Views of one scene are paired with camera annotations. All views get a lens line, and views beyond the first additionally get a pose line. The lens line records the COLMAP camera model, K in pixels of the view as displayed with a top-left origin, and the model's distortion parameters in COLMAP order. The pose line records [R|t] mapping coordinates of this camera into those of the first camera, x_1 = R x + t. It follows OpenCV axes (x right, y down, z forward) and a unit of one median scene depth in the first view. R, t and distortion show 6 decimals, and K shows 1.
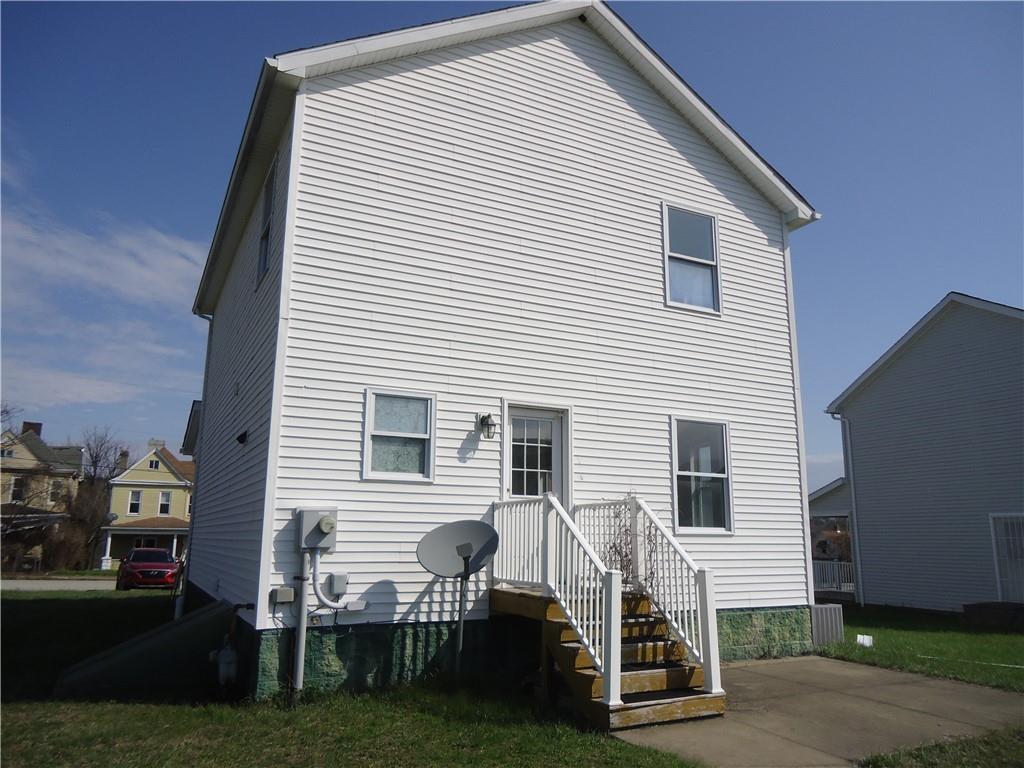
lens RADIAL K [[744.1, 0, 512.0], [0, 744.1, 384.0], [0, 0, 1]] dist [-0.005034, -0.001371]
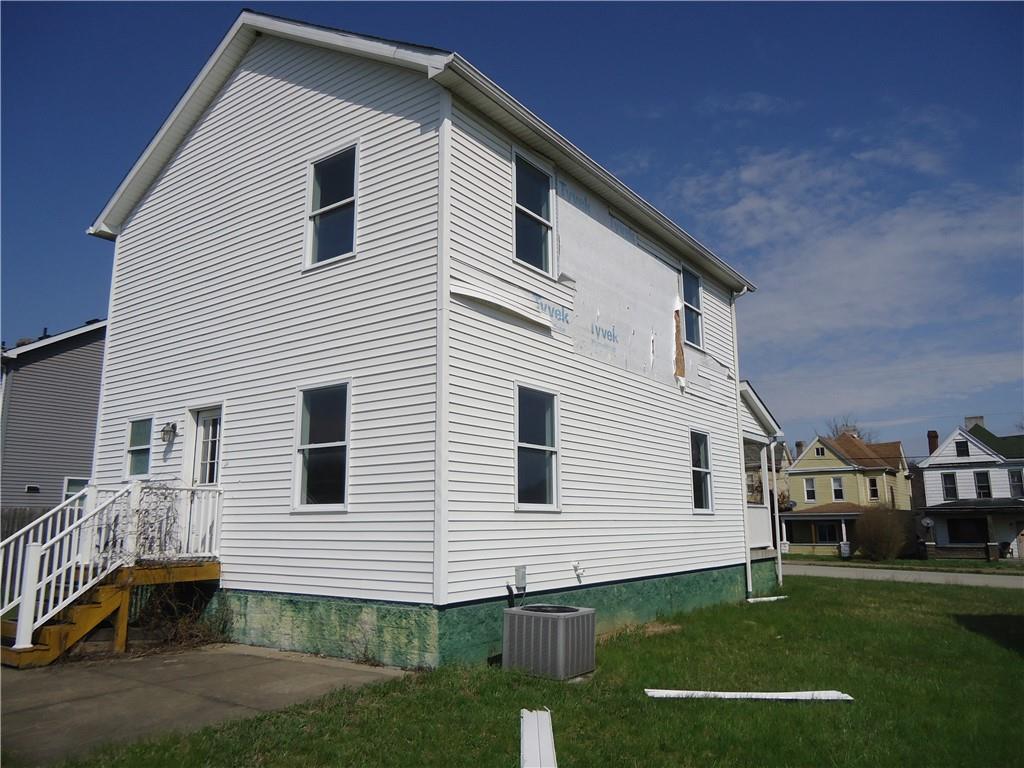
lens RADIAL K [[745.2, 0, 512.0], [0, 745.2, 384.0], [0, 0, 1]] dist [-0.004148, -0.000059]
pose [[0.456326, -0.175088, -0.872417, 1.313961], [0.190469, 0.976945, -0.096439, 0.204249], [0.869188, -0.122161, 0.479154, 0.883713]]
